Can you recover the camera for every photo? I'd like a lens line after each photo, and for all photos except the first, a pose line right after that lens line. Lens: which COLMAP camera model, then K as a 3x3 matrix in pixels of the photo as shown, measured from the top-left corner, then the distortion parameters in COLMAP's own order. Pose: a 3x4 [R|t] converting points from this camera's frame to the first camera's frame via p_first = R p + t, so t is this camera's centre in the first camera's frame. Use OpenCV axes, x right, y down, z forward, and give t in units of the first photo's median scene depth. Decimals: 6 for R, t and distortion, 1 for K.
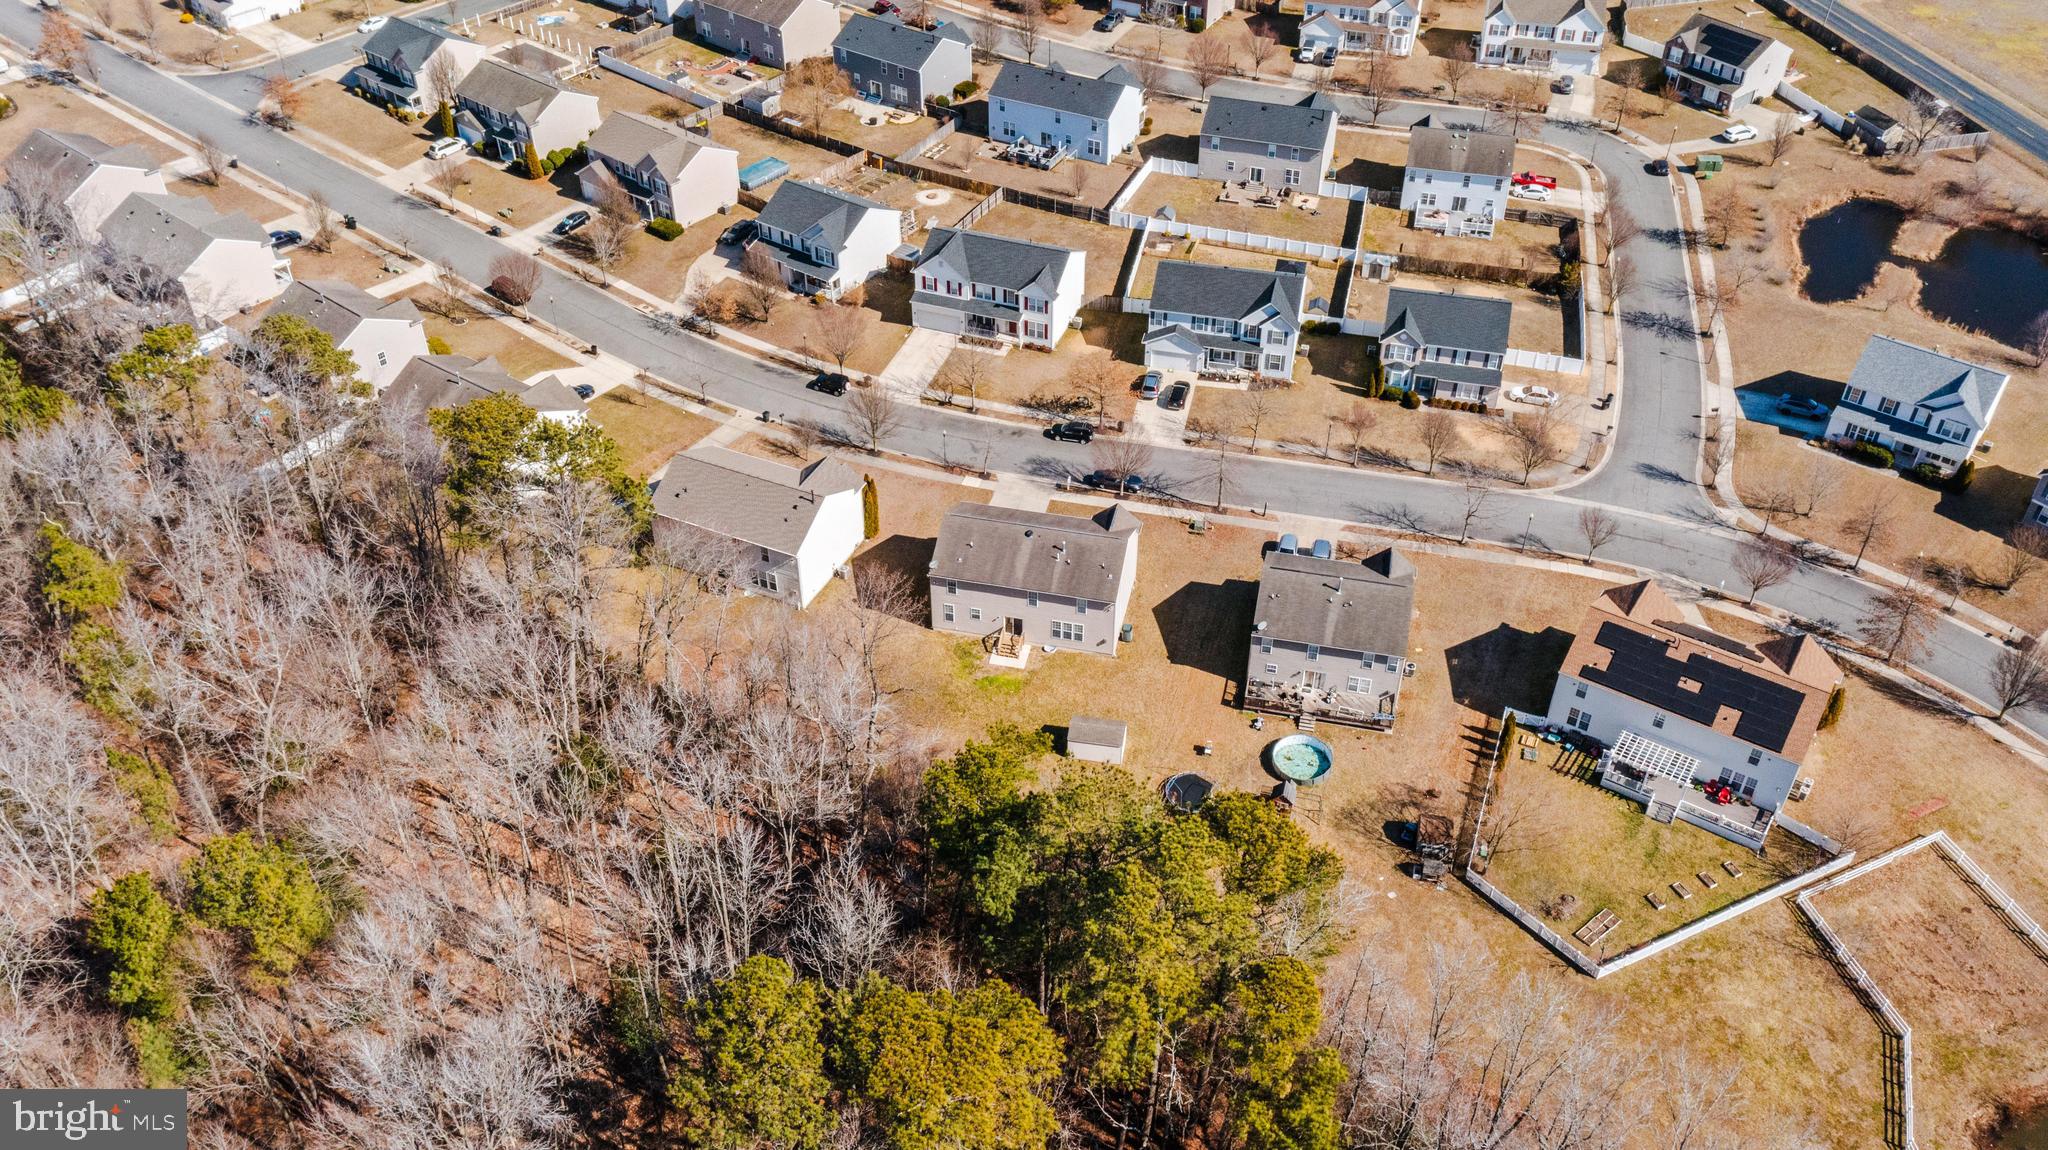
lens RADIAL K [[1660.0, 0, 1029.5], [0, 1660.0, 575.7], [0, 0, 1]] dist [0.006298, 0.000819]
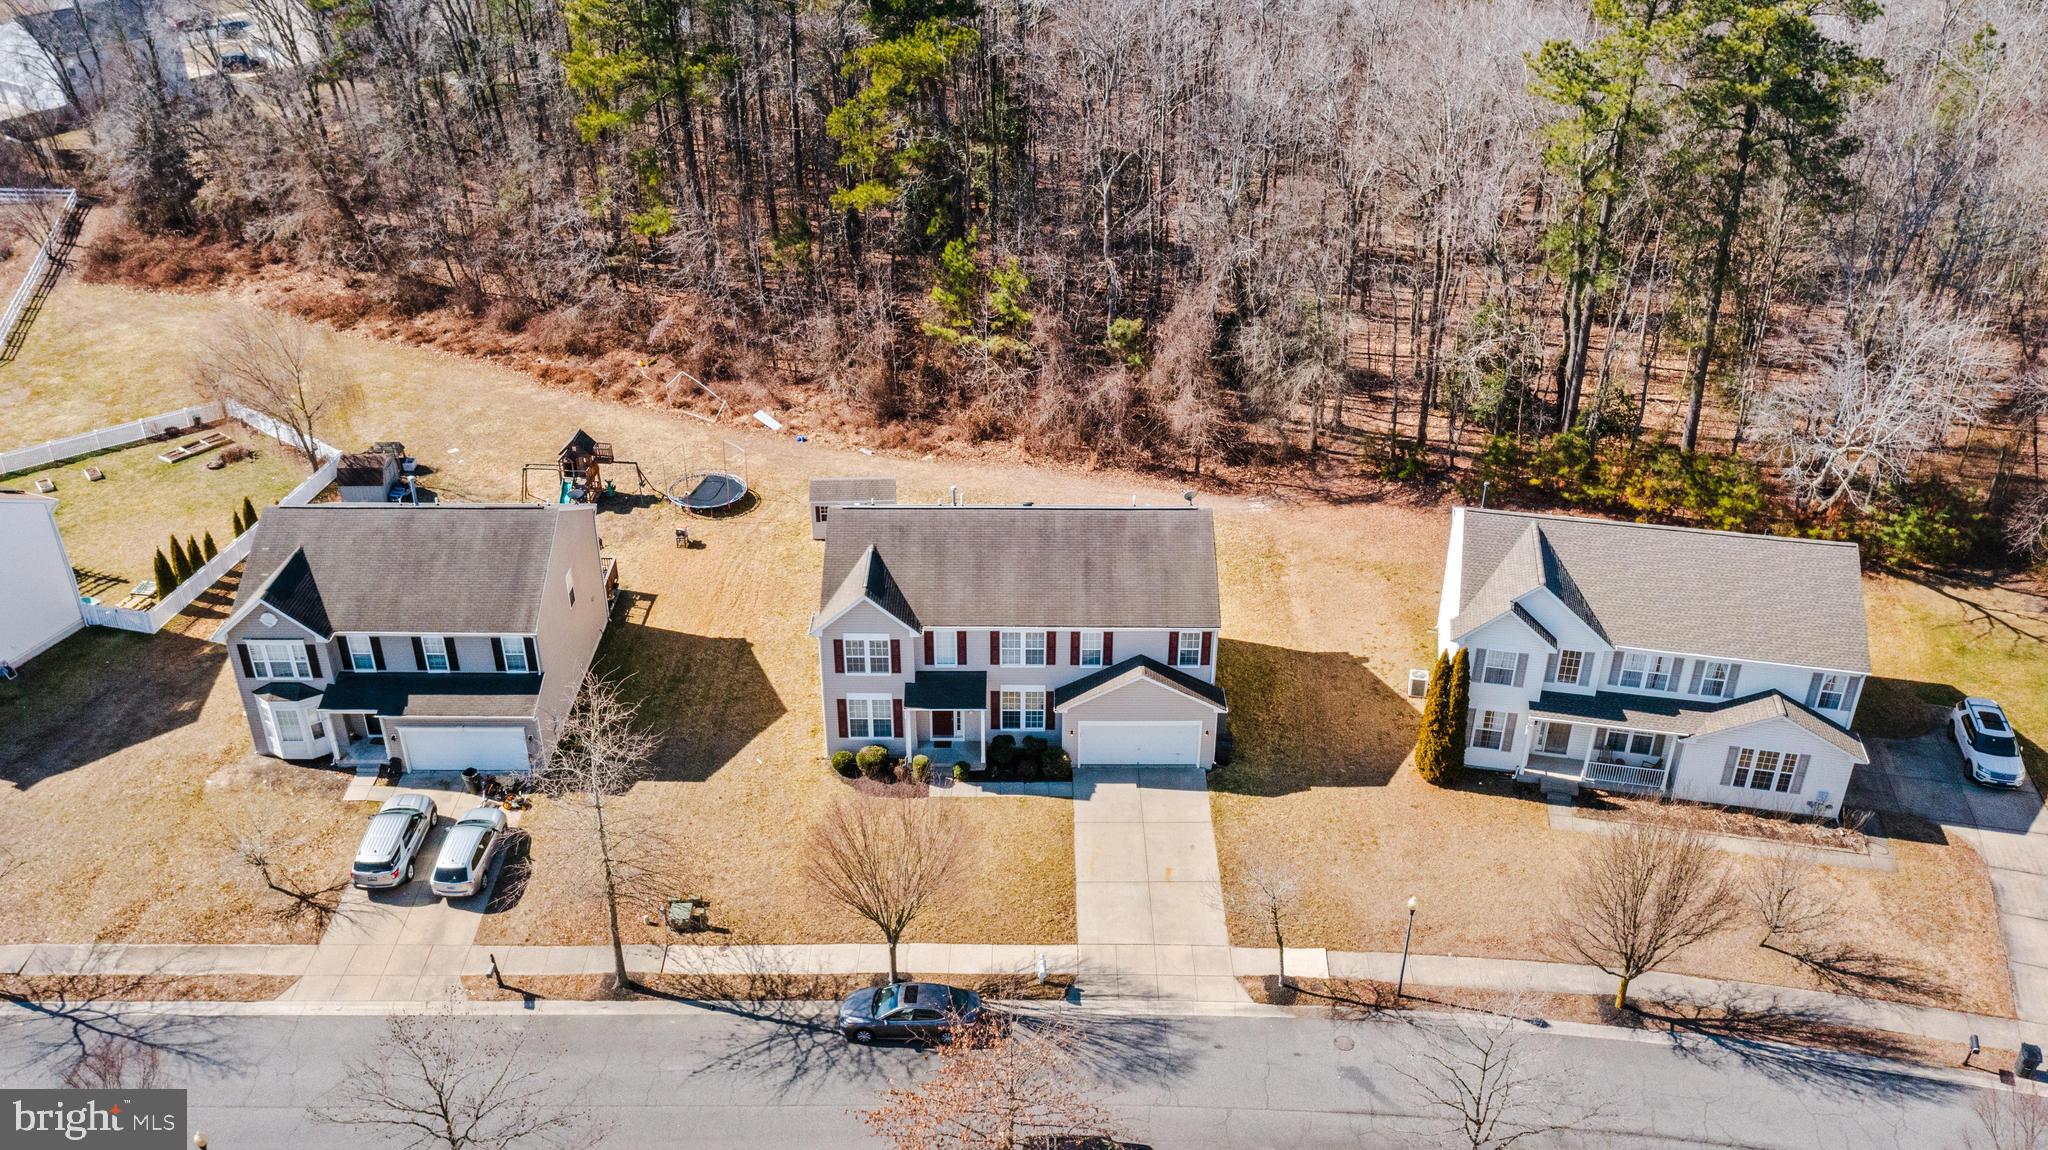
lens RADIAL K [[1660.0, 0, 1029.5], [0, 1660.0, 575.7], [0, 0, 1]] dist [0.006298, 0.000819]
pose [[-0.973599, 0.108630, -0.200760, 0.084328], [-0.150094, 0.357972, 0.921590, -0.395810], [0.171978, 0.927392, -0.332217, 0.980703]]
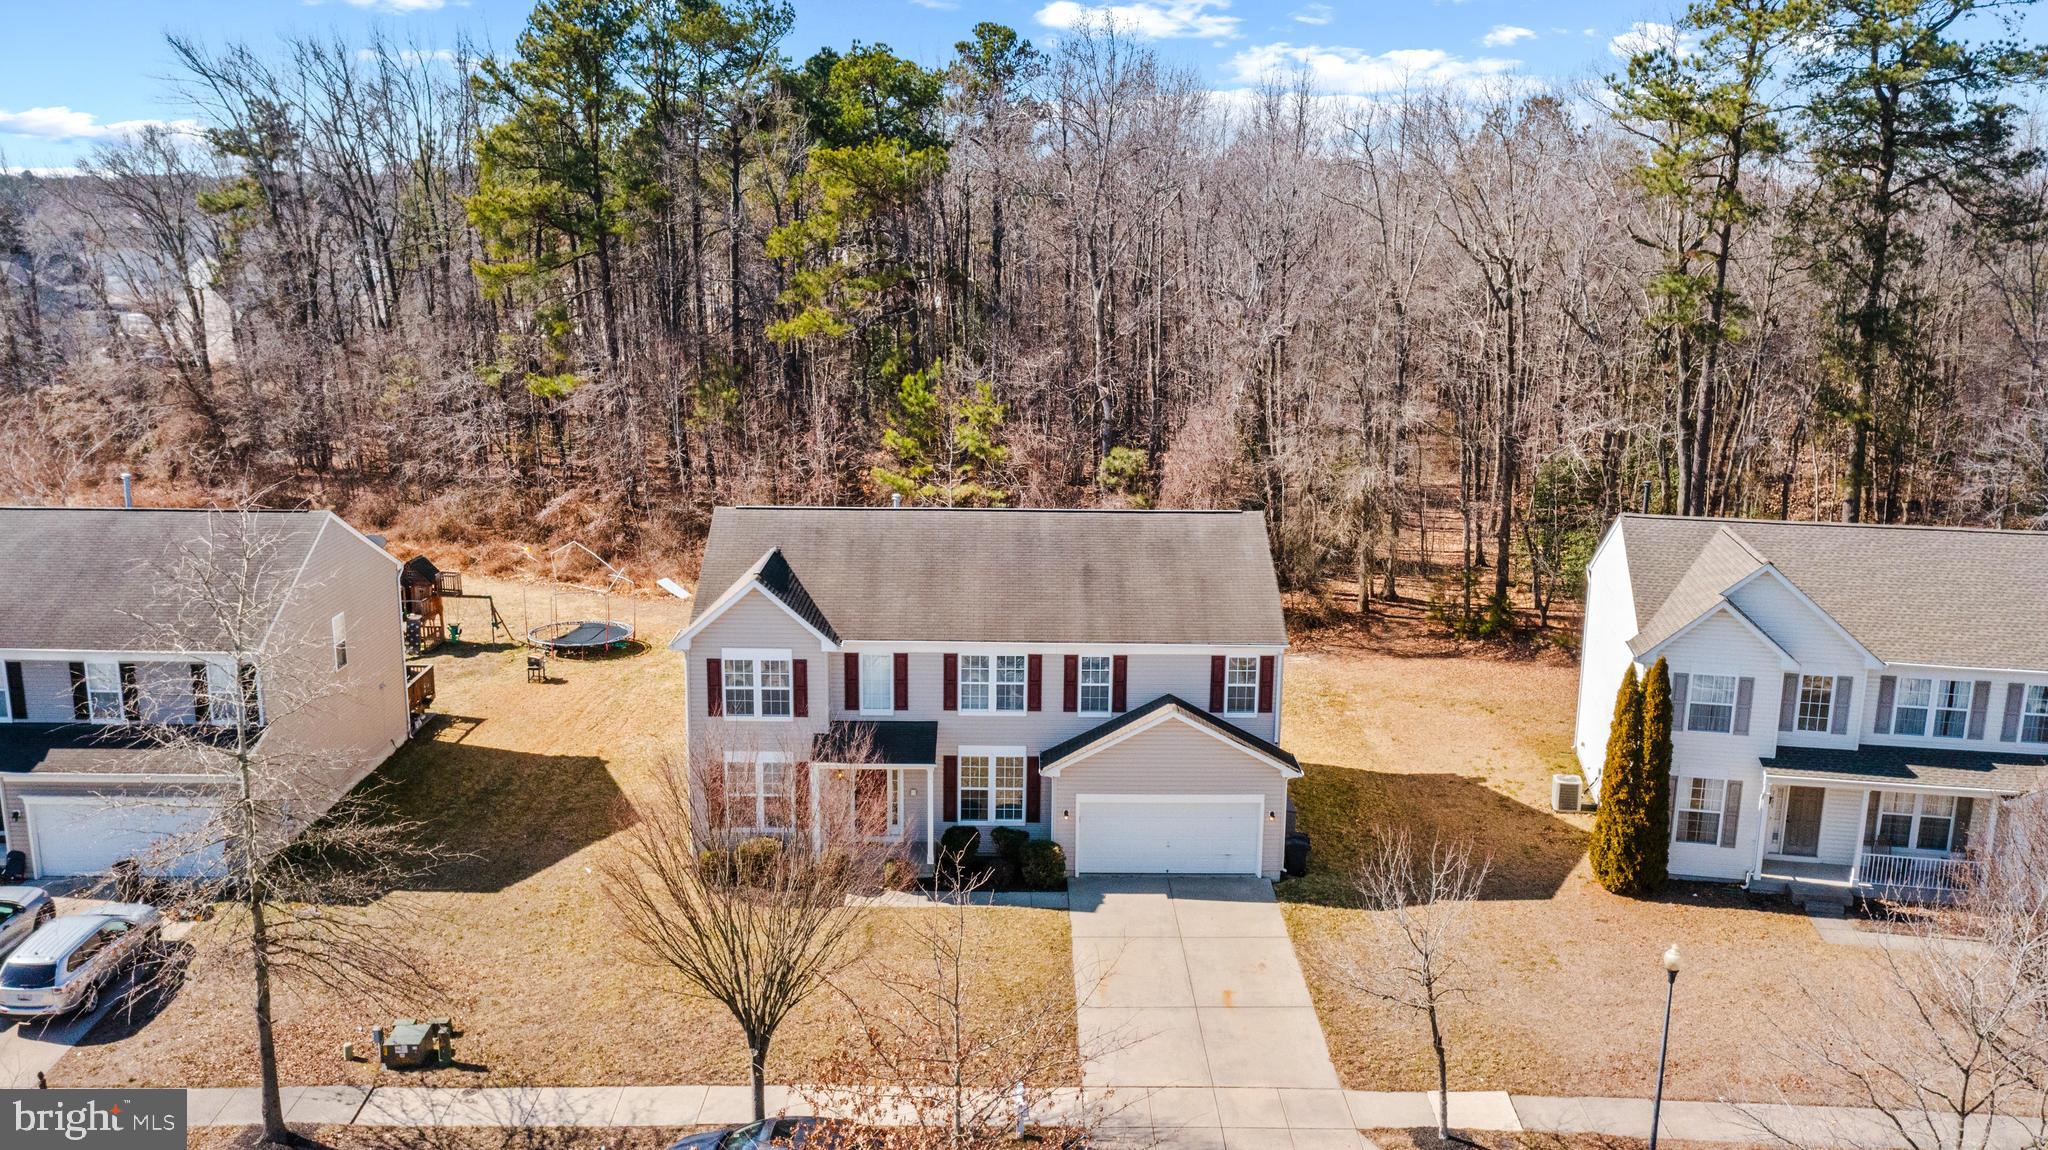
lens RADIAL K [[1660.0, 0, 1029.5], [0, 1660.0, 575.7], [0, 0, 1]] dist [0.006298, 0.000819]
pose [[-0.970461, 0.039162, -0.238058, 0.064798], [-0.164242, 0.615539, 0.770802, -0.239707], [0.176720, 0.787133, -0.590925, 1.008754]]
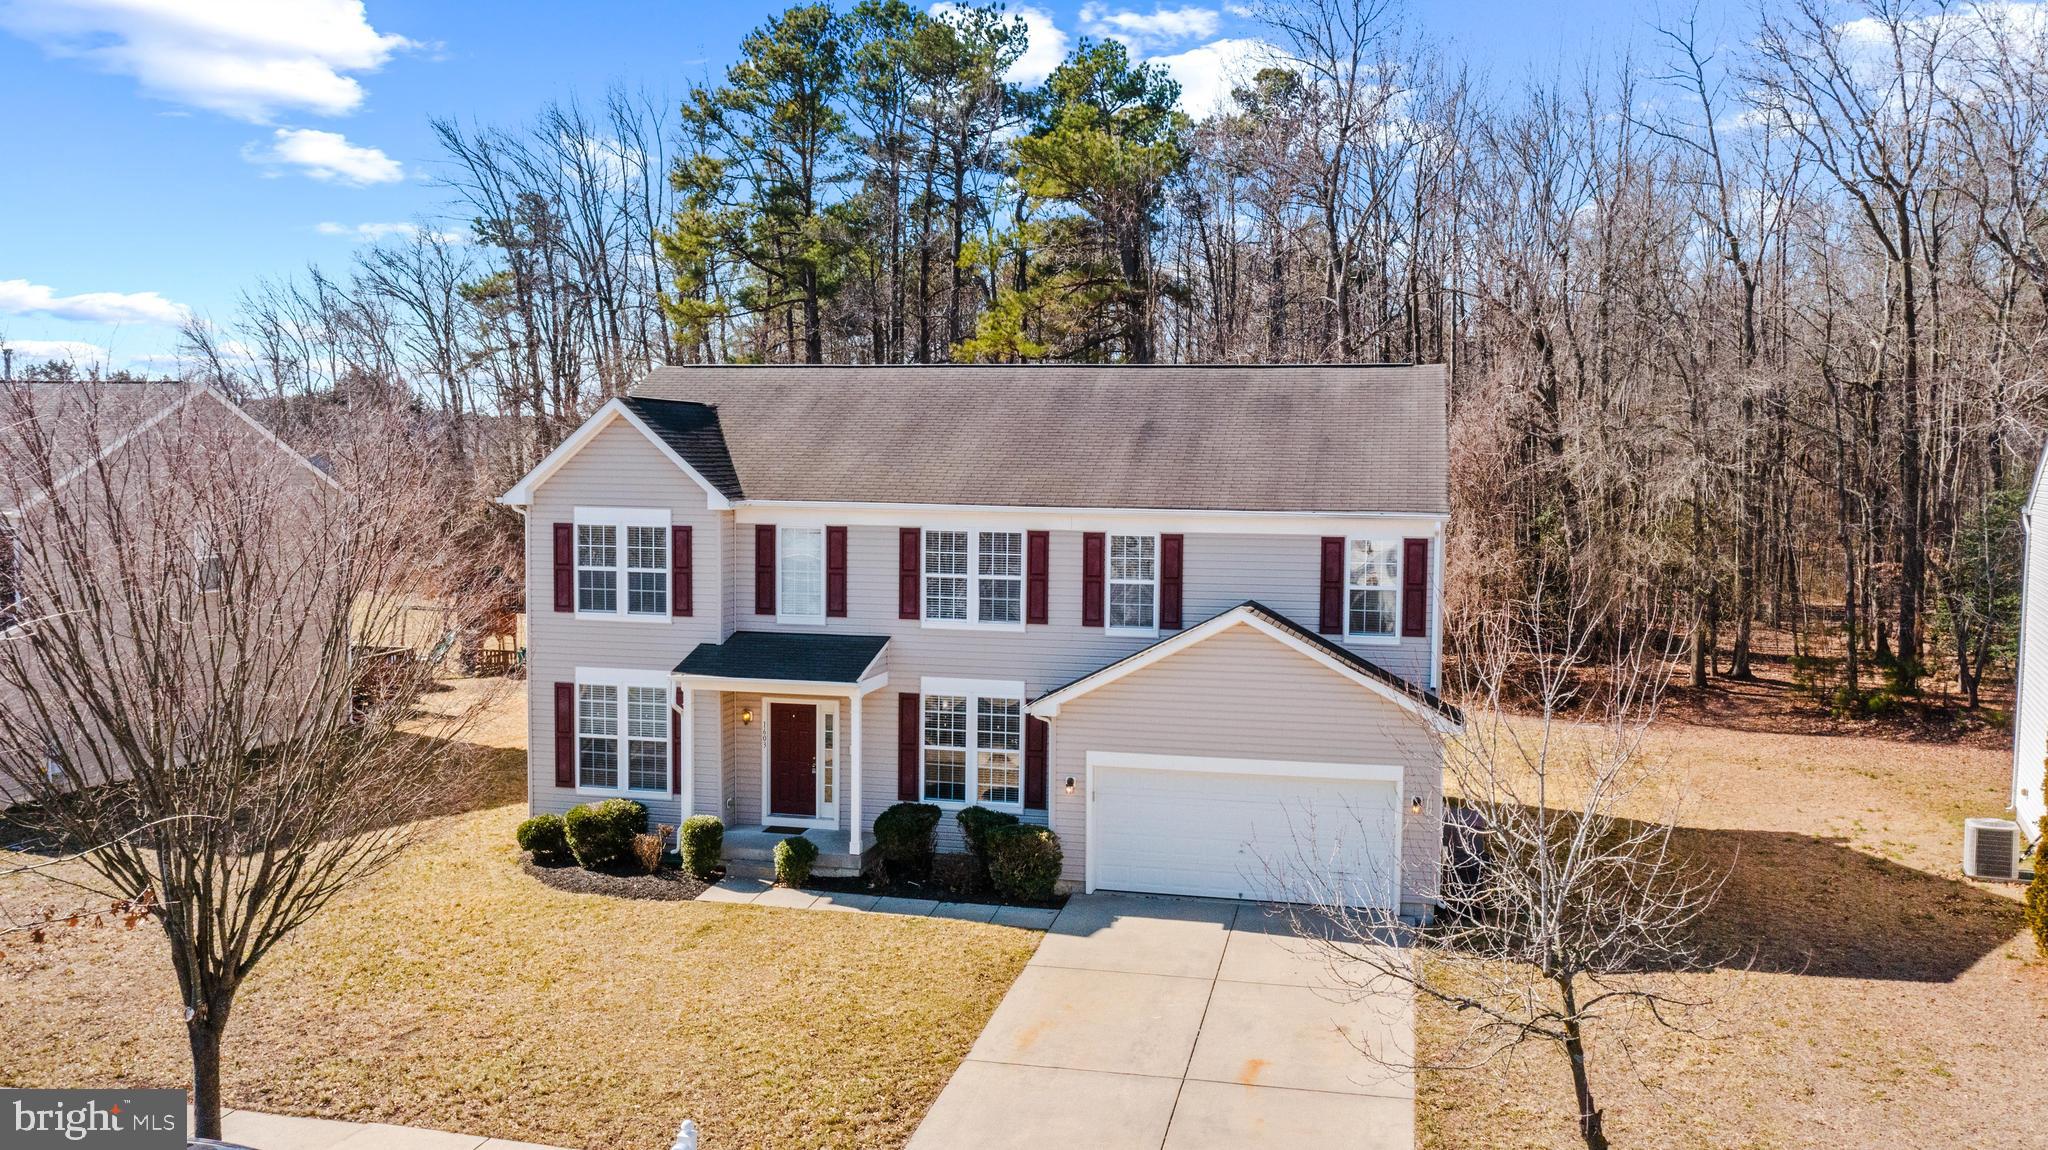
lens RADIAL K [[1649.2, 0, 1033.0], [0, 1649.2, 577.3], [0, 0, 1]] dist [0.008002, -0.004542]
pose [[-0.999908, -0.012451, -0.005332, 0.003081], [-0.012677, 0.721676, 0.692115, -0.140315], [-0.004770, 0.692119, -0.721768, 0.985739]]
